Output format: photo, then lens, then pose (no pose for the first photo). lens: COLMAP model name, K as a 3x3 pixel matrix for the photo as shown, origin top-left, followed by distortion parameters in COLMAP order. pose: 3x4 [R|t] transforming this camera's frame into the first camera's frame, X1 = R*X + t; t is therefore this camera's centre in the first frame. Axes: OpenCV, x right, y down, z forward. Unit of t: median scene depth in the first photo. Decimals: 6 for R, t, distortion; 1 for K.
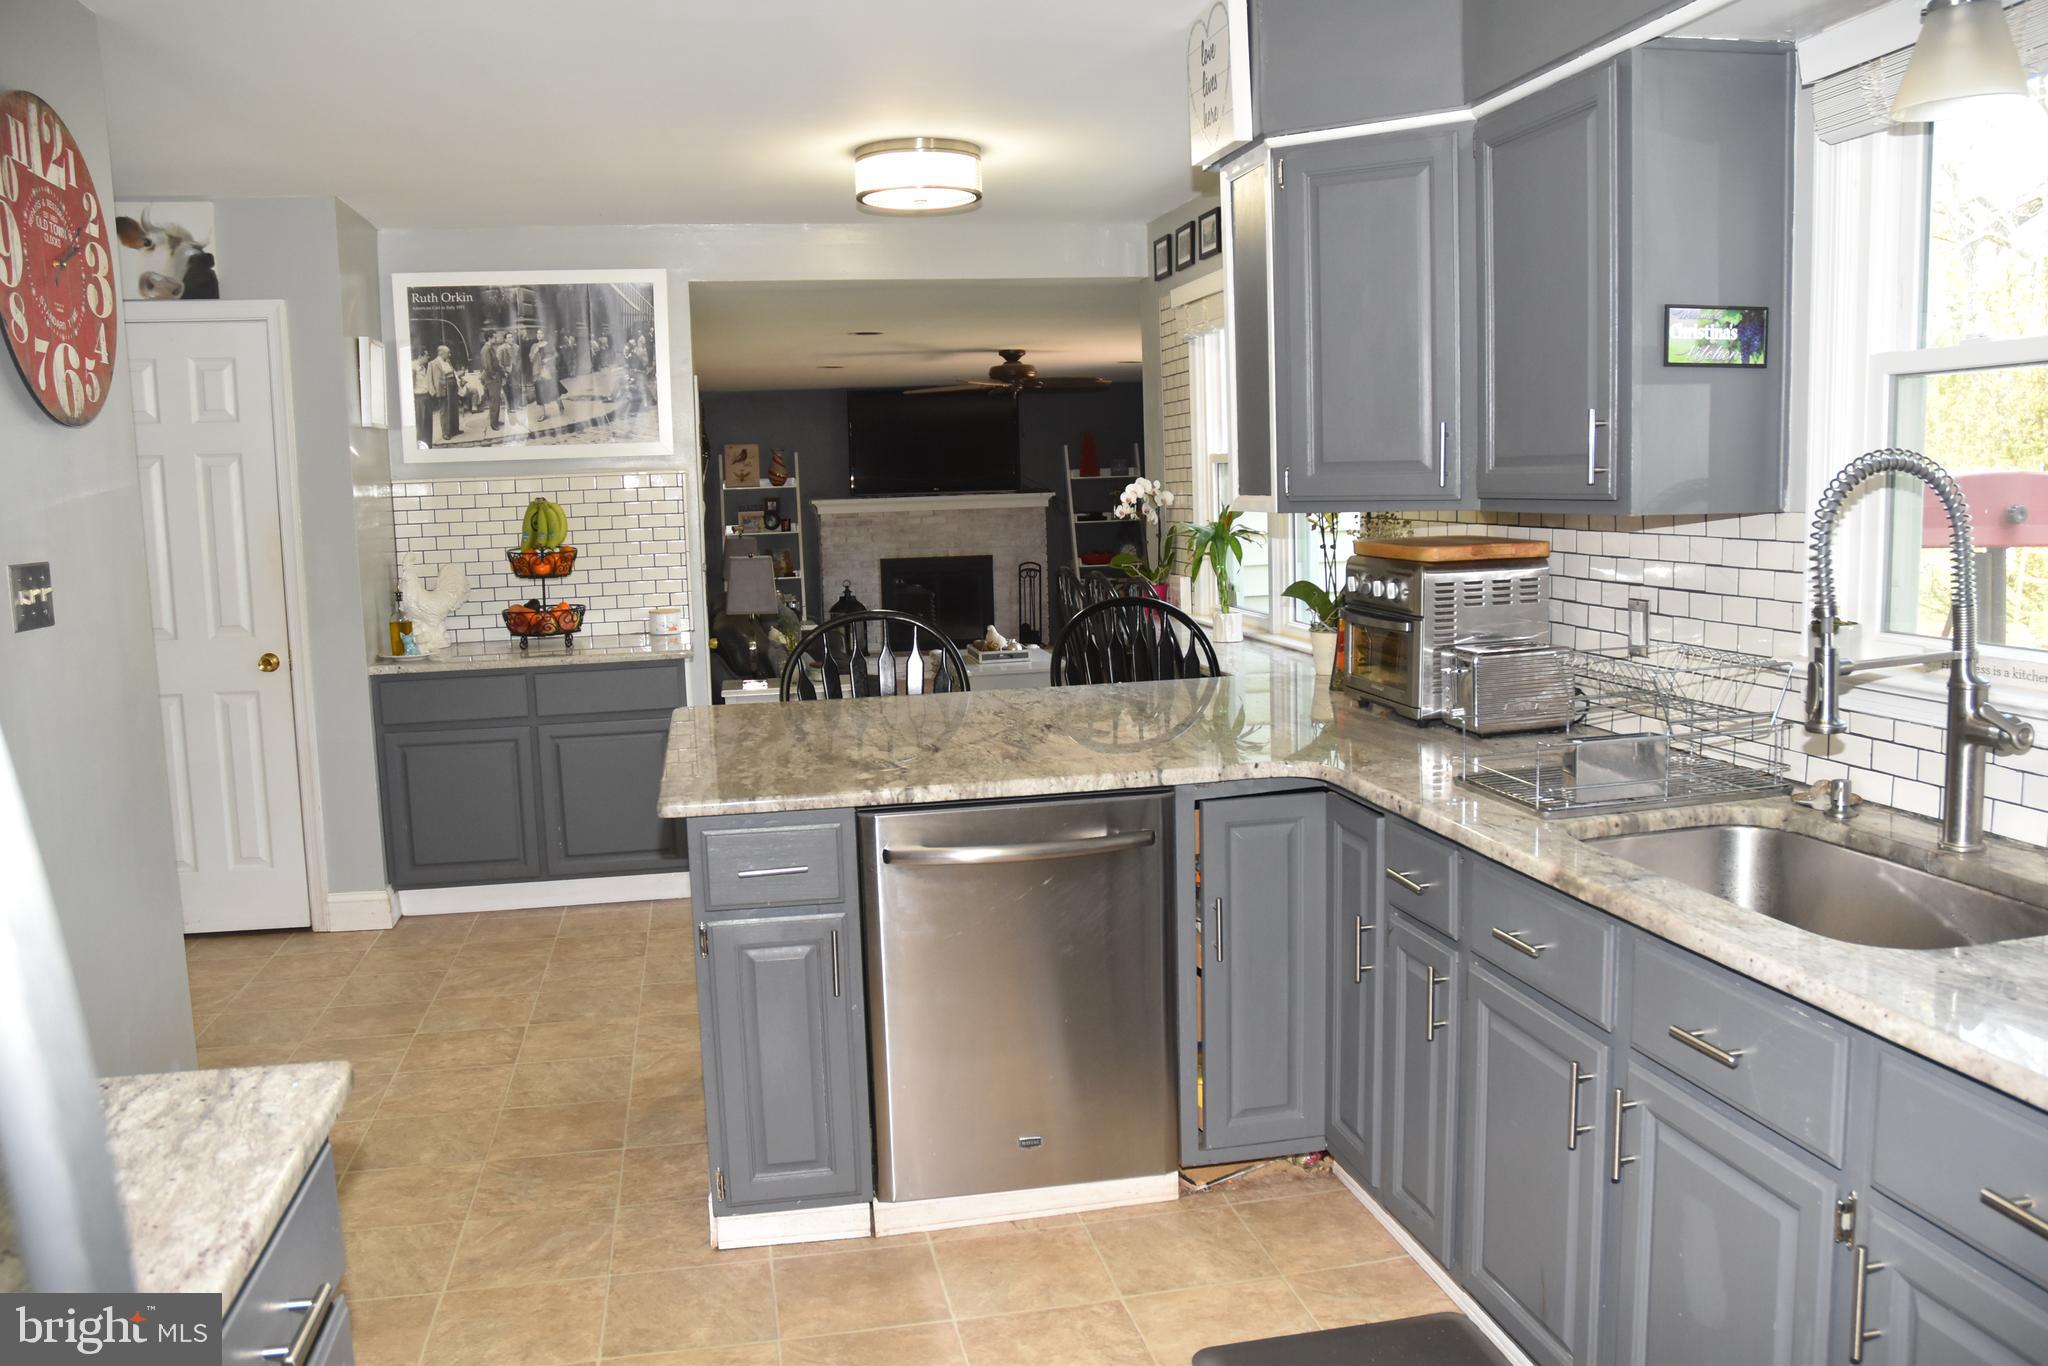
lens RADIAL K [[1631.1, 0, 1031.2], [0, 1631.1, 686.9], [0, 0, 1]] dist [-0.108311, 0.016015]
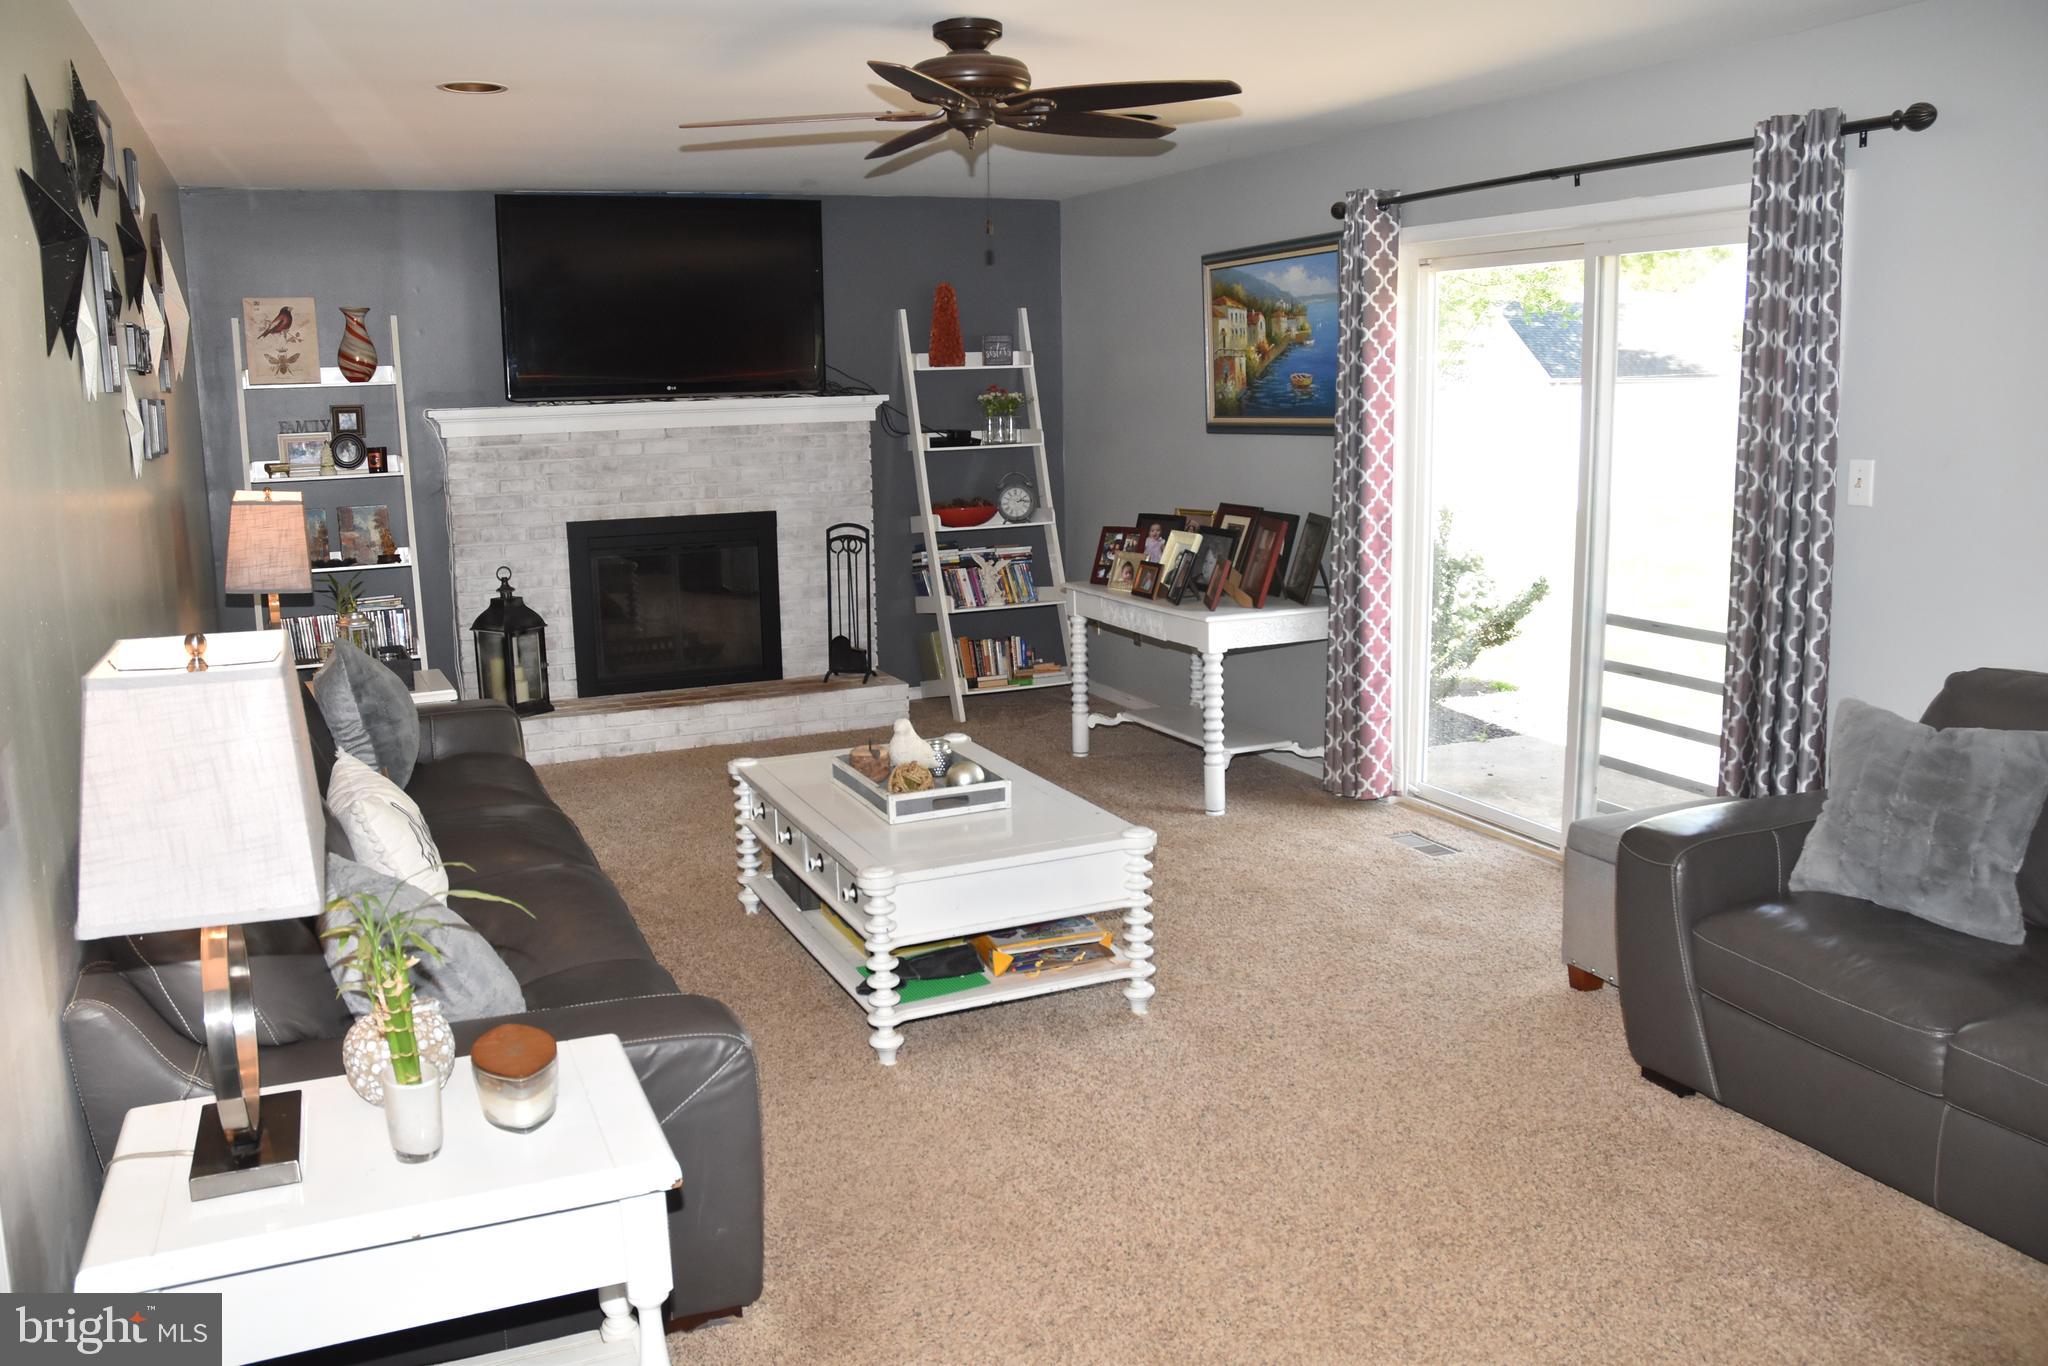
lens RADIAL K [[1631.1, 0, 1010.2], [0, 1631.1, 675.1], [0, 0, 1]] dist [-0.108311, 0.016015]
pose [[0.976483, -0.029980, 0.213502, -0.065910], [0.019450, 0.998496, 0.051255, -0.053430], [-0.214718, -0.045897, 0.975597, 0.461675]]
